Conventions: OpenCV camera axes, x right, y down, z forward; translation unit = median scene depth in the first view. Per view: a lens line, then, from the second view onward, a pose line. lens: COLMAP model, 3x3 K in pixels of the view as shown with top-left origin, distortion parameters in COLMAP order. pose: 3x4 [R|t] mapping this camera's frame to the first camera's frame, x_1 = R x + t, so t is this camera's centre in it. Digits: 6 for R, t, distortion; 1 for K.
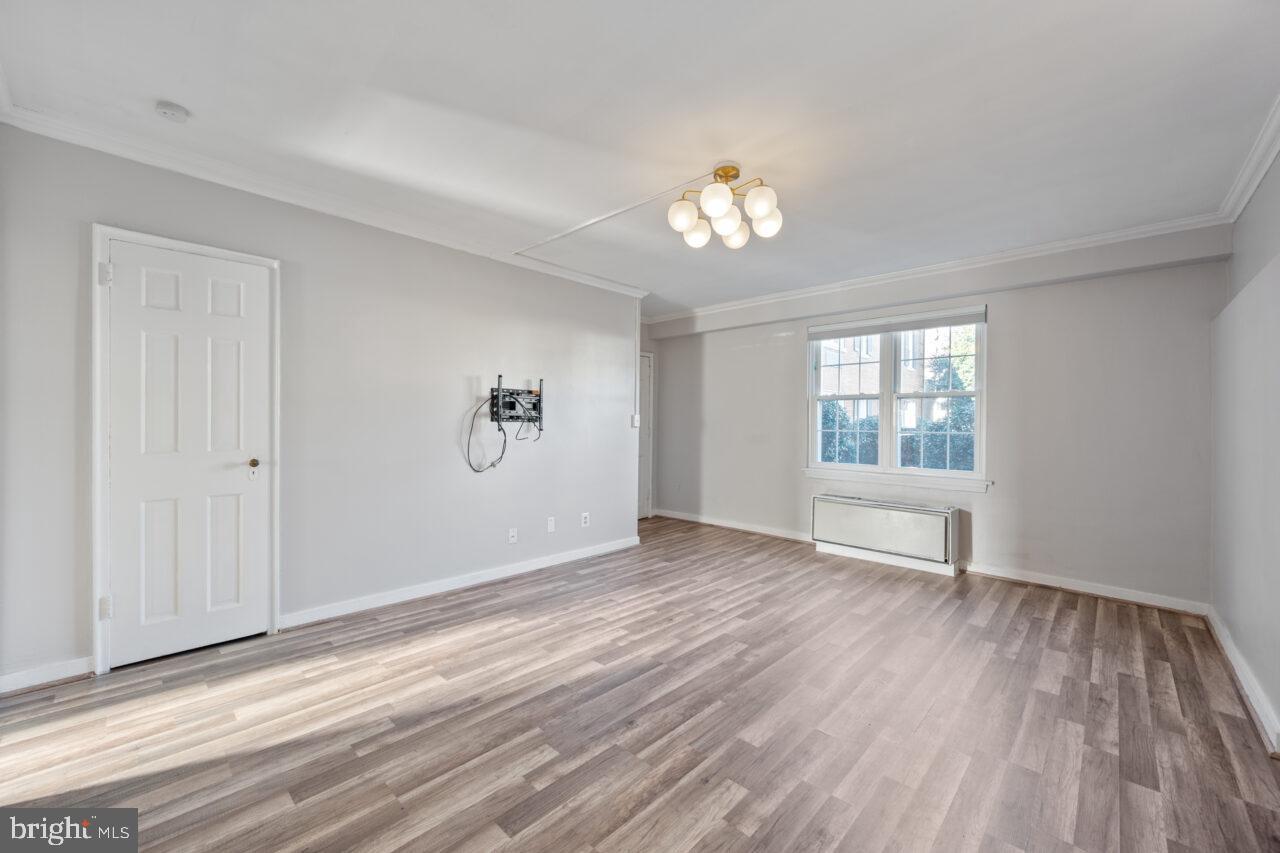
lens RADIAL K [[514.7, 0, 628.4], [0, 514.7, 420.7], [0, 0, 1]] dist [-0.000008, 0.000228]
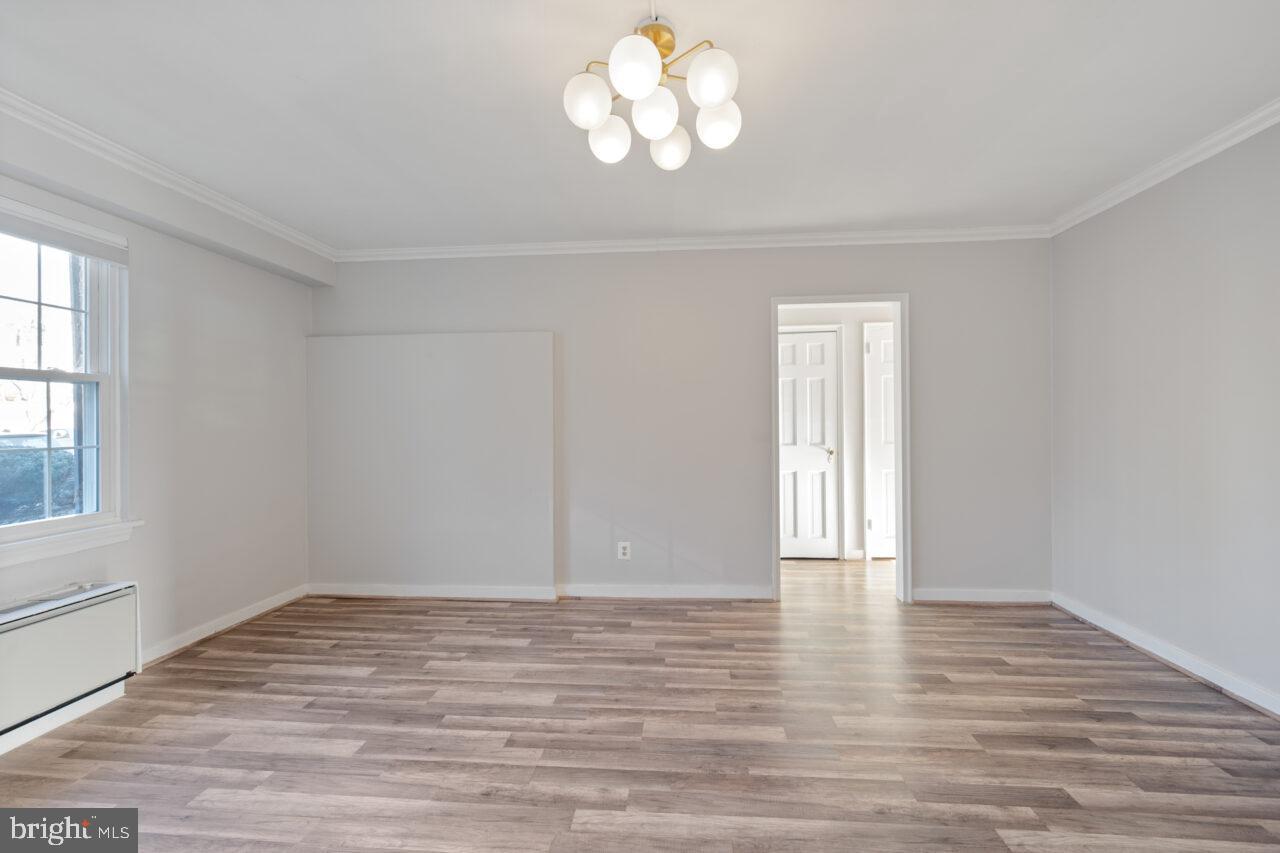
lens RADIAL K [[514.7, 0, 647.4], [0, 514.7, 426.3], [0, 0, 1]] dist [-0.000008, 0.000228]
pose [[-0.646415, -0.013377, 0.762869, -0.193147], [-0.003506, 0.999888, 0.014562, -0.010810], [-0.762978, 0.006738, -0.646389, 0.955247]]
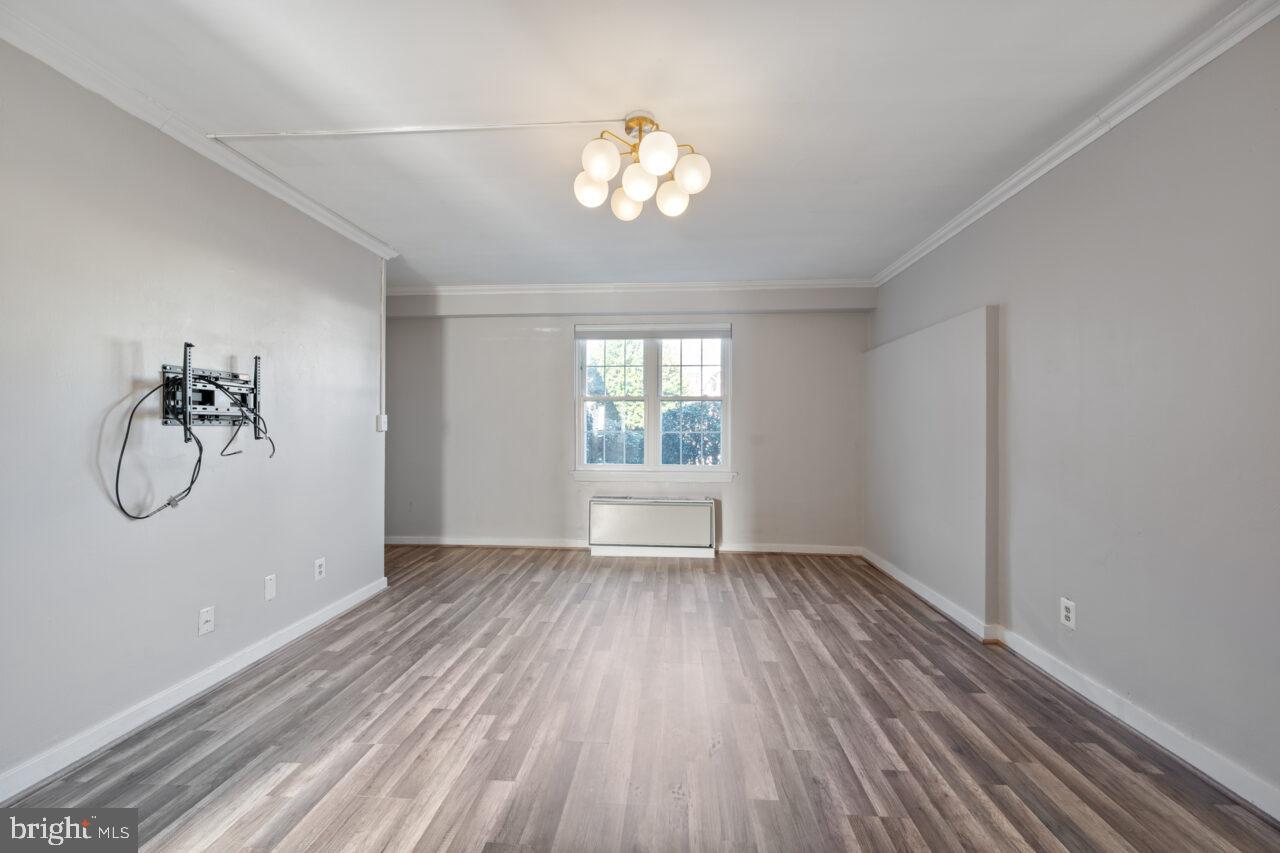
lens RADIAL K [[514.7, 0, 642.6], [0, 514.7, 423.7], [0, 0, 1]] dist [-0.000008, 0.000228]
pose [[0.759968, -0.005455, 0.649938, -0.237430], [0.003661, 0.999985, 0.004111, -0.000467], [-0.649950, -0.000744, 0.759976, 0.244718]]
